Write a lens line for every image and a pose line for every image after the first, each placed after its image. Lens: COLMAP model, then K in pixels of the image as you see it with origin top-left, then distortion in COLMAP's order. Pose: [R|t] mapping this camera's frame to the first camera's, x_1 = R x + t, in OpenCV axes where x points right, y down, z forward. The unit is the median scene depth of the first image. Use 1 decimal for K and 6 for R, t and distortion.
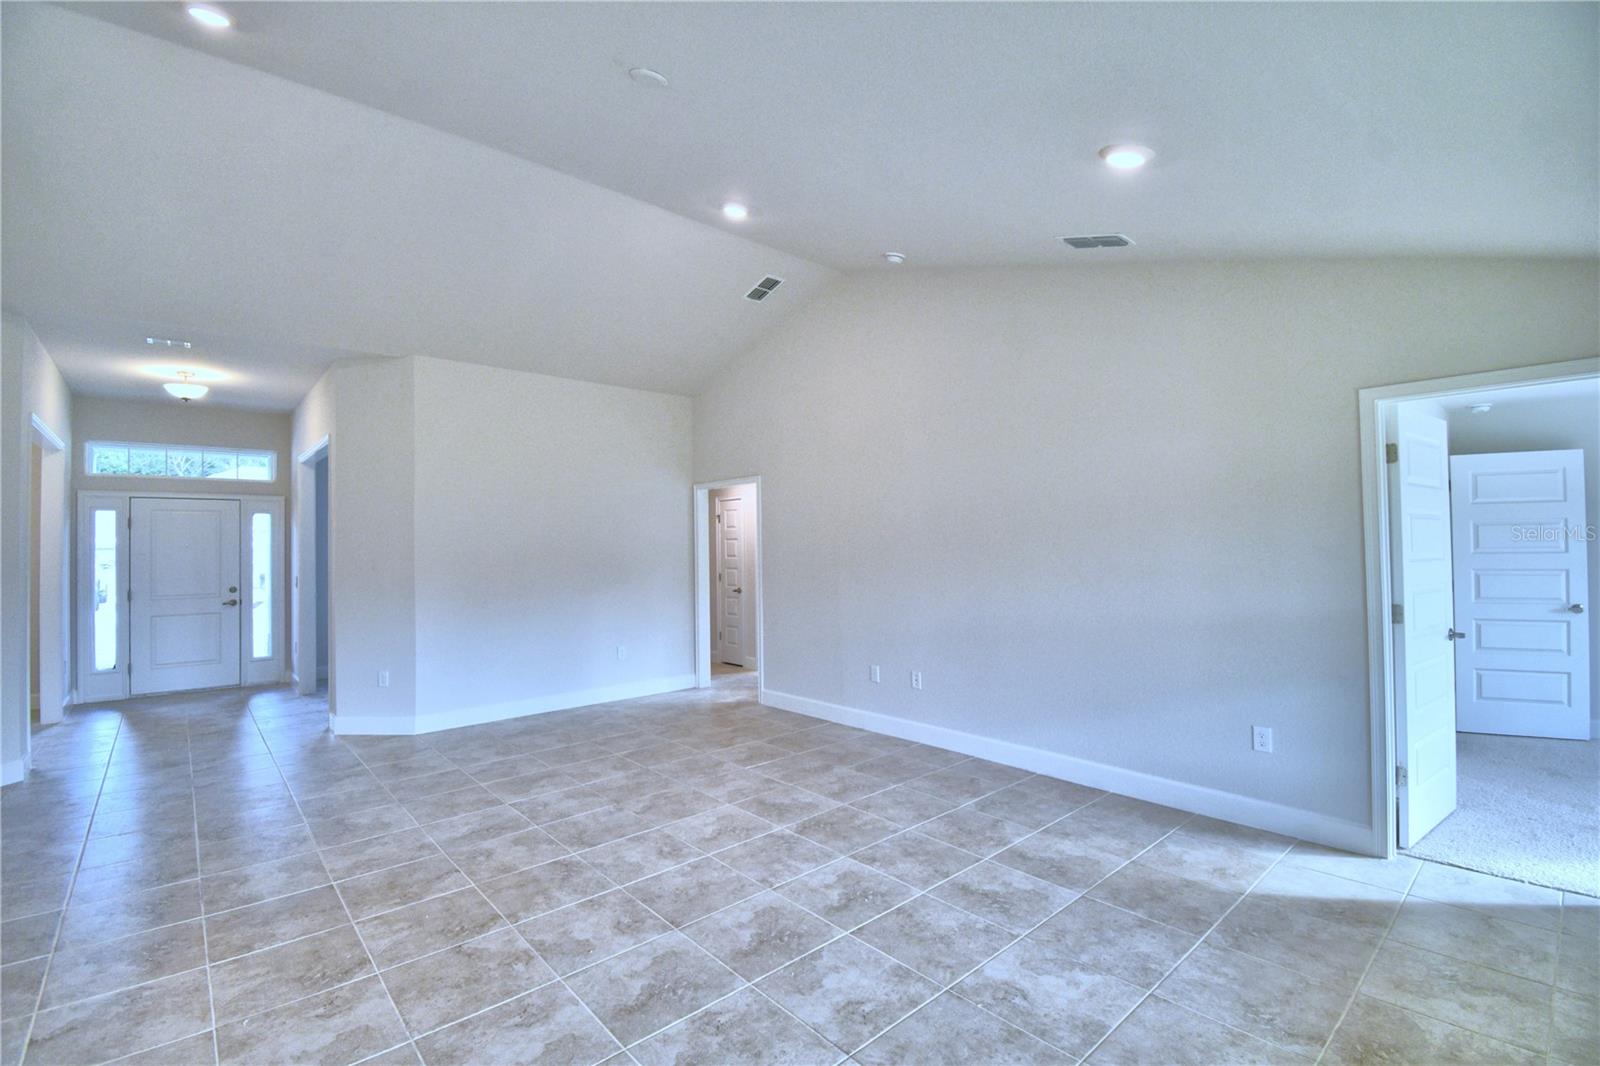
lens RADIAL K [[708.8, 0, 793.2], [0, 708.8, 538.6], [0, 0, 1]] dist [0.010292, -0.018377]
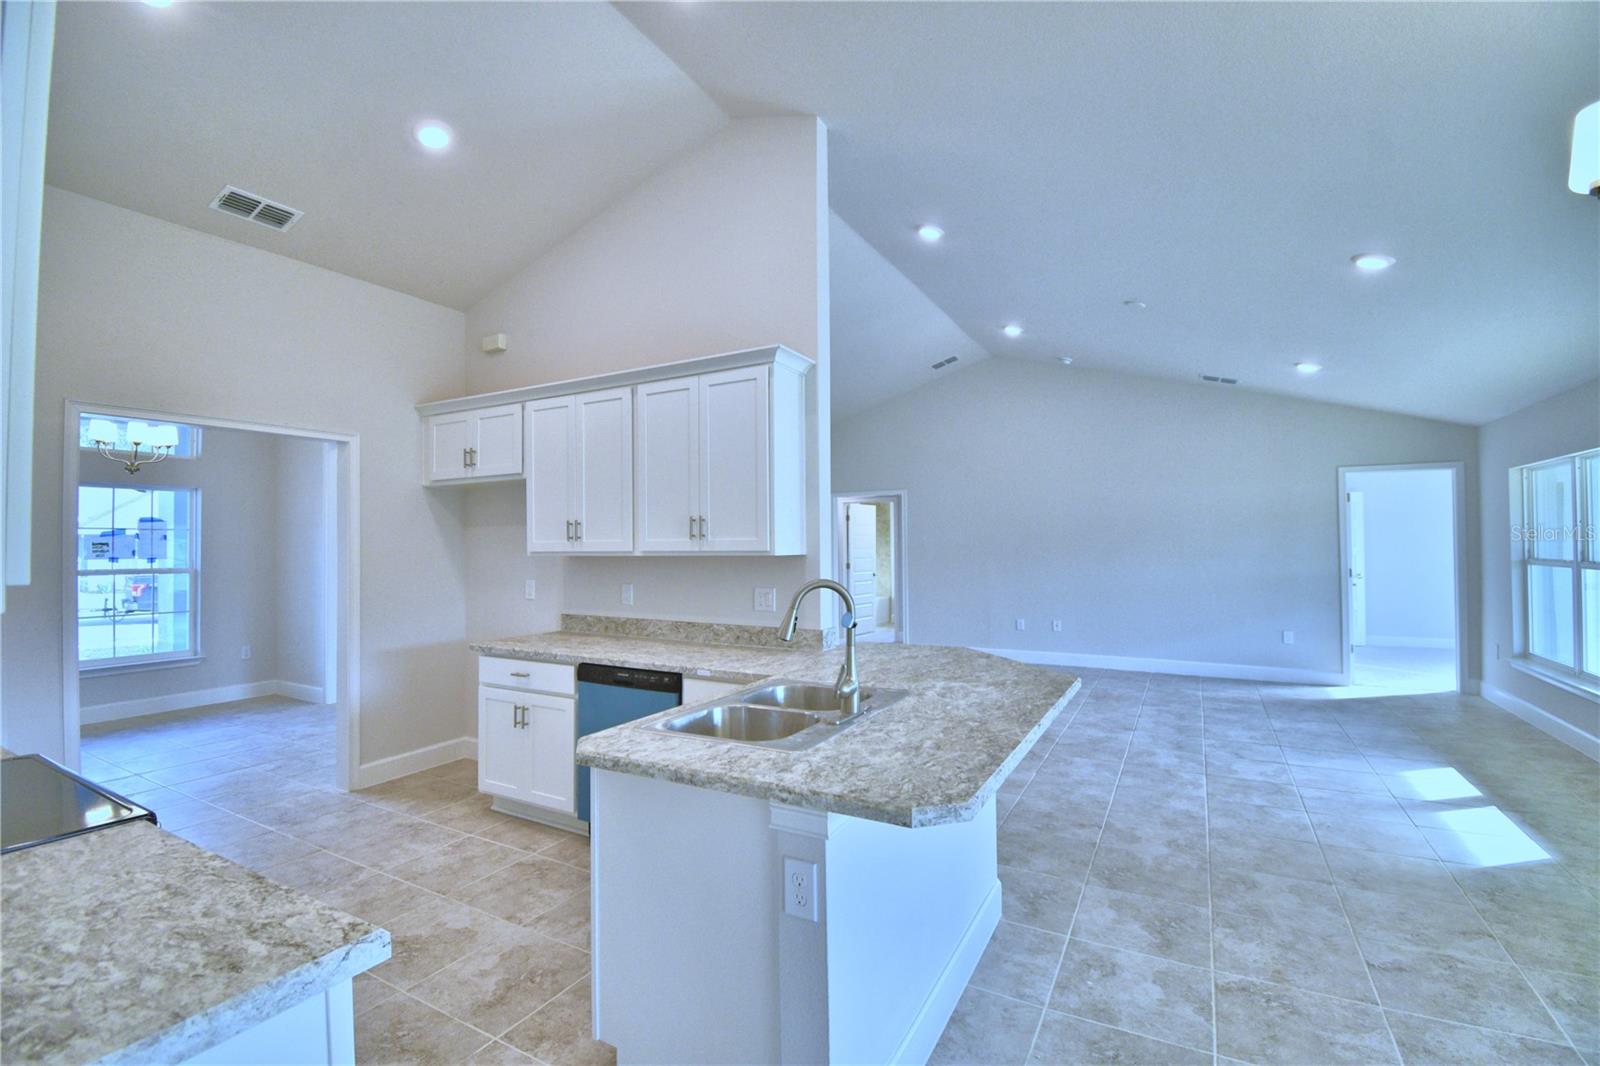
lens RADIAL K [[708.8, 0, 790.4], [0, 708.8, 532.5], [0, 0, 1]] dist [0.010292, -0.018377]
pose [[0.944223, 0.009602, 0.329167, -0.723887], [-0.007304, 0.999940, -0.008218, 0.008560], [-0.329226, 0.005356, 0.944236, -0.234272]]
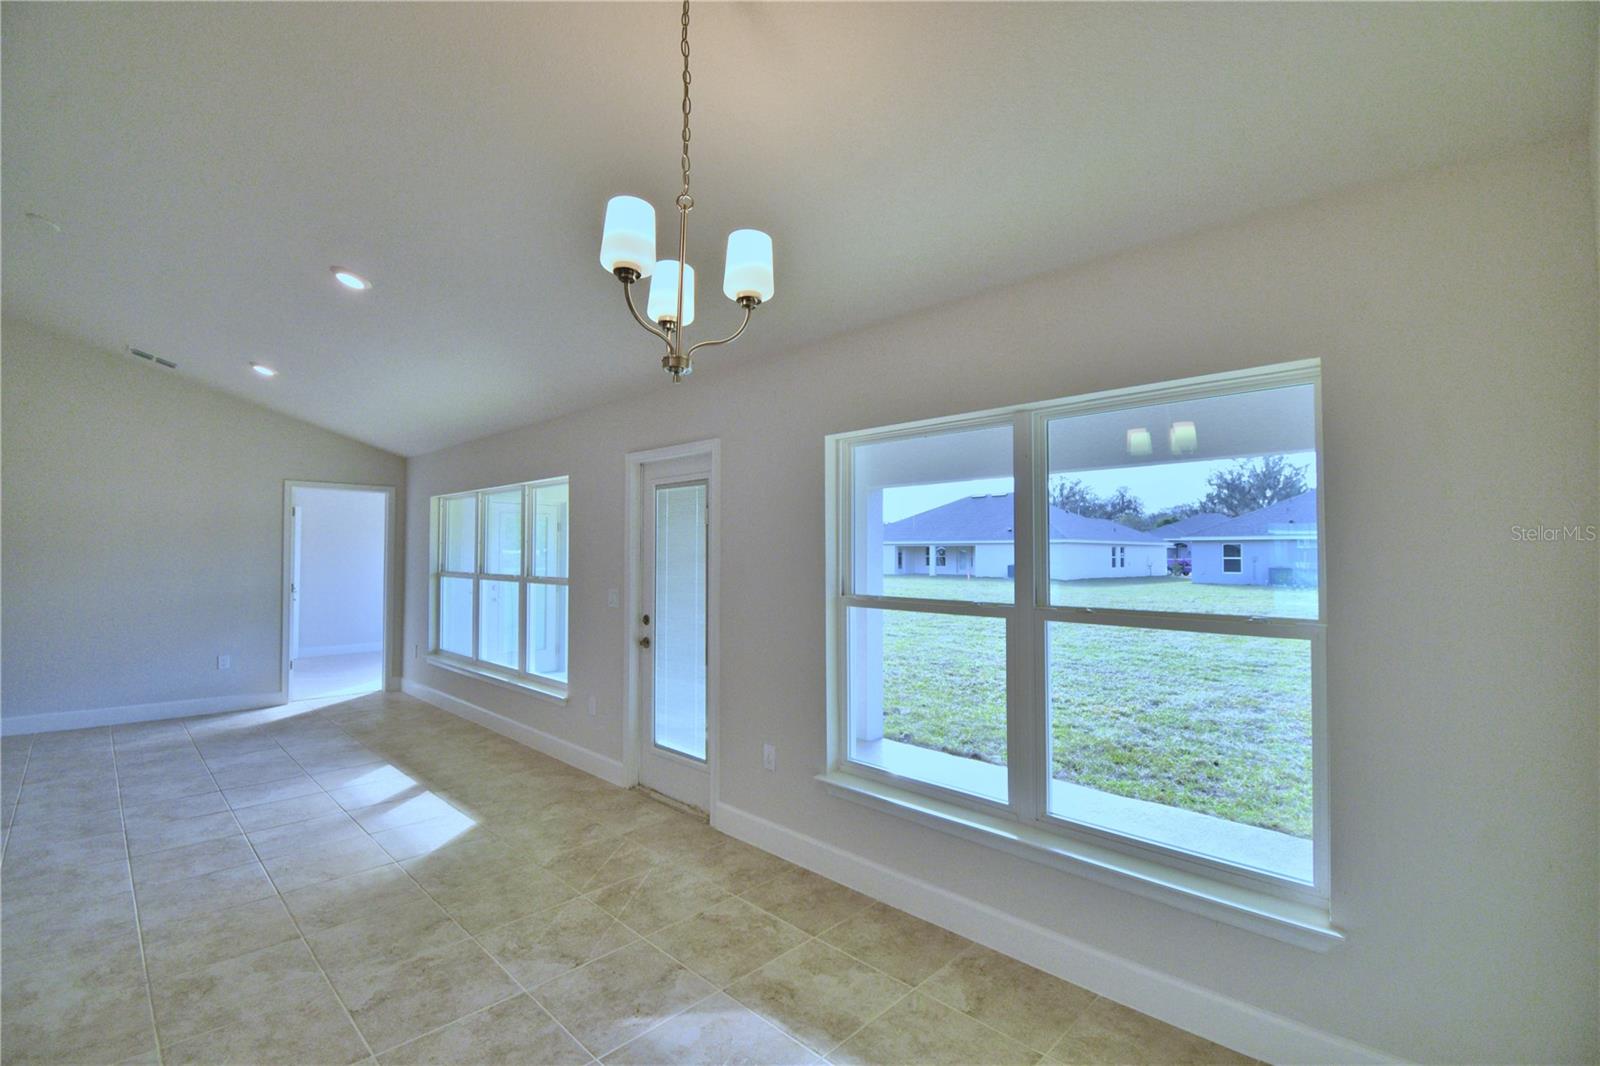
lens RADIAL K [[708.8, 0, 794.4], [0, 708.8, 532.9], [0, 0, 1]] dist [0.010292, -0.018377]
pose [[-0.071067, 0.039999, 0.996669, -0.685039], [-0.014738, 0.999044, -0.041146, 0.005241], [-0.997363, -0.017613, -0.070410, -0.174390]]
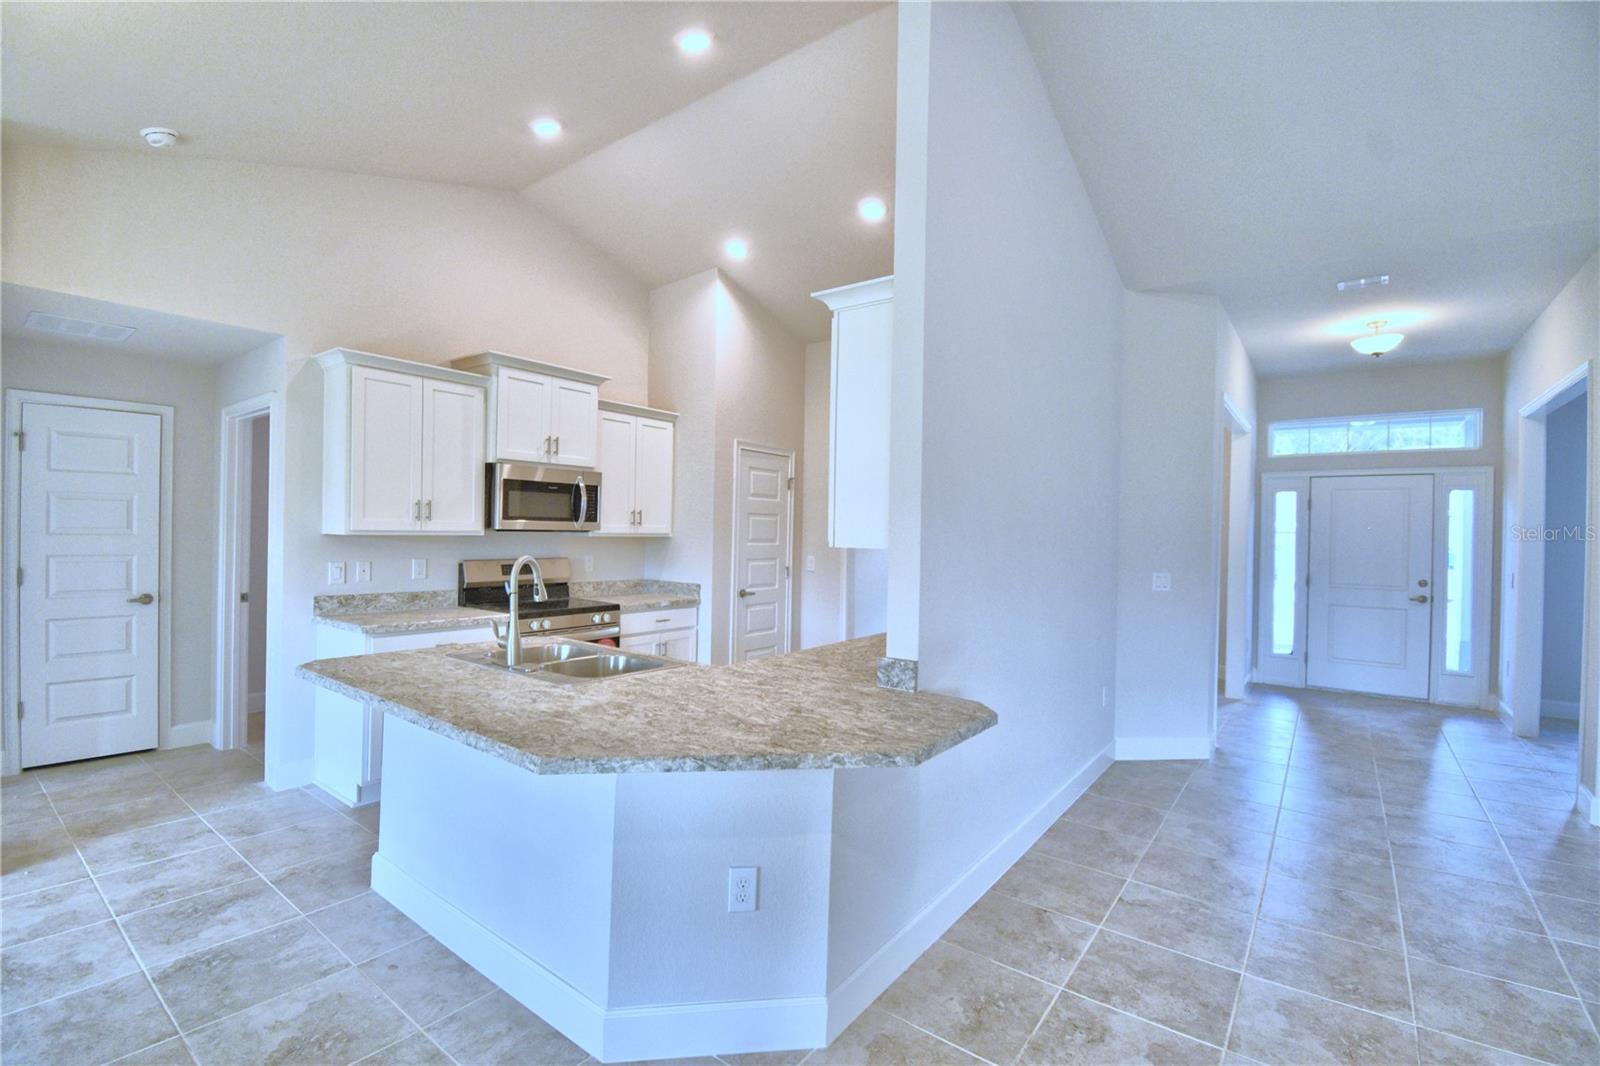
lens RADIAL K [[708.8, 0, 791.9], [0, 708.8, 538.7], [0, 0, 1]] dist [0.010292, -0.018377]
pose [[0.198744, 0.022621, -0.979790, -0.162292], [-0.006802, 0.999741, 0.021702, 0.009499], [0.980028, 0.002351, 0.198846, 0.145304]]
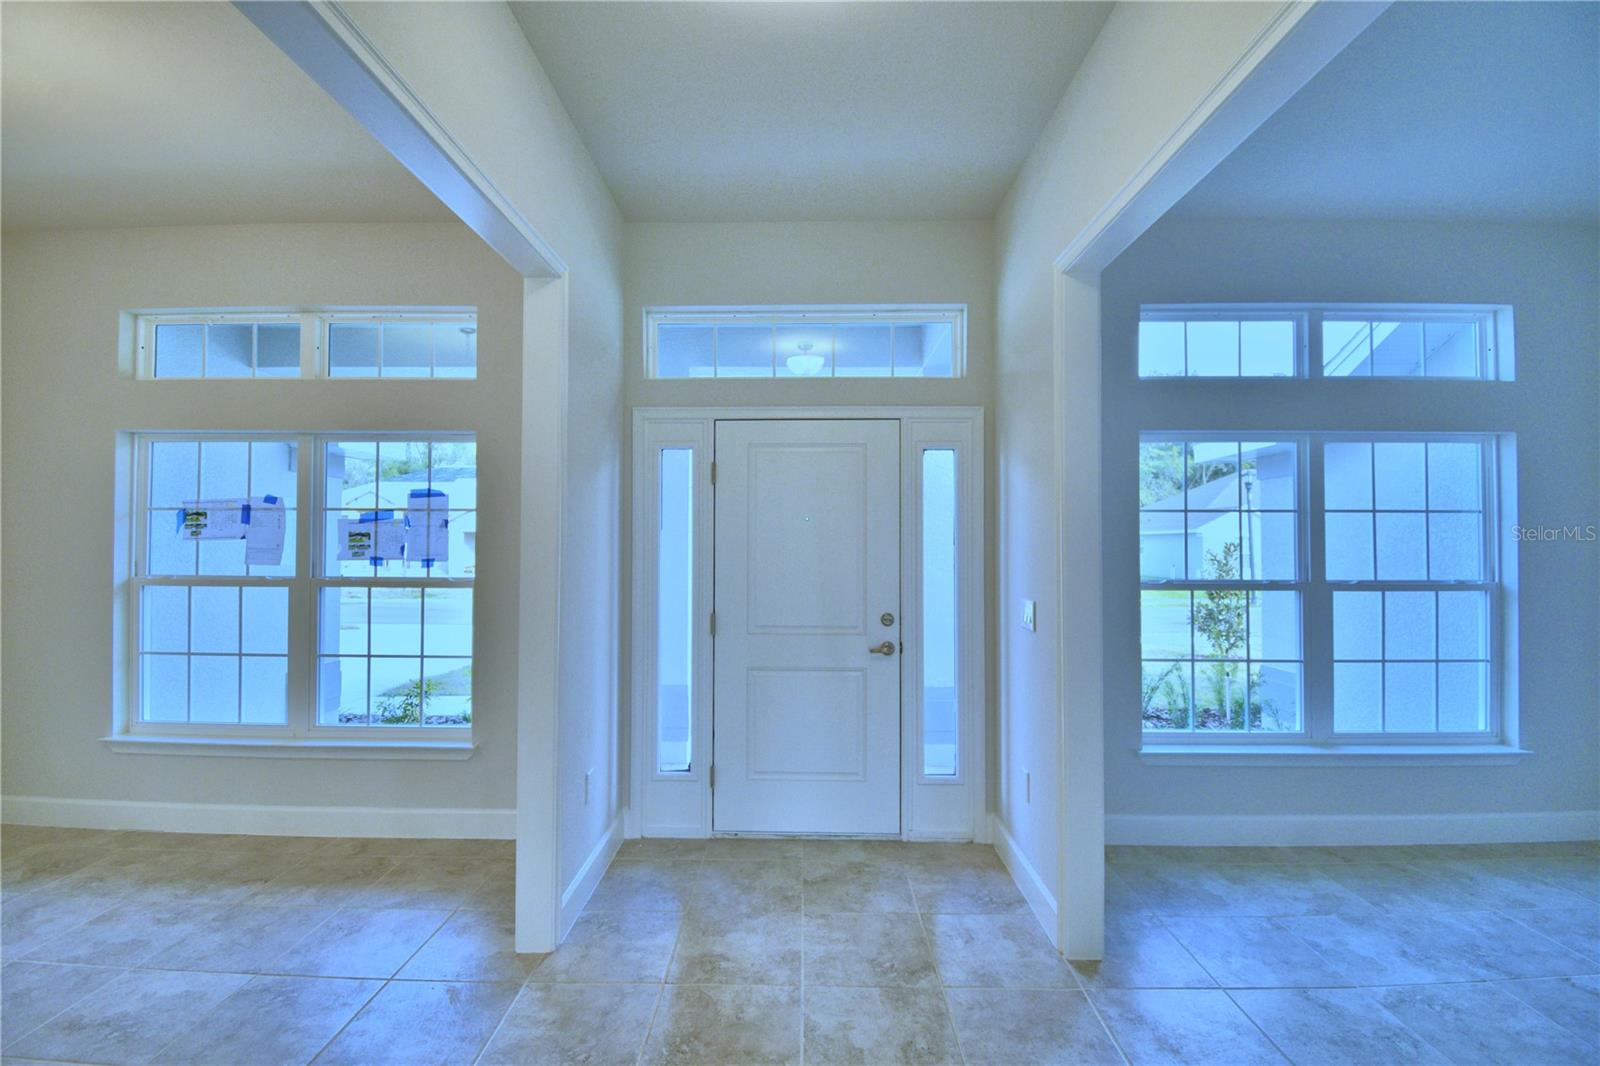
lens RADIAL K [[708.8, 0, 808.6], [0, 708.8, 535.1], [0, 0, 1]] dist [0.010292, -0.018377]
pose [[0.760433, 0.001222, -0.649415, -0.634583], [-0.000299, 0.999999, 0.001532, 0.021819], [0.649416, -0.000971, 0.760433, 0.739515]]
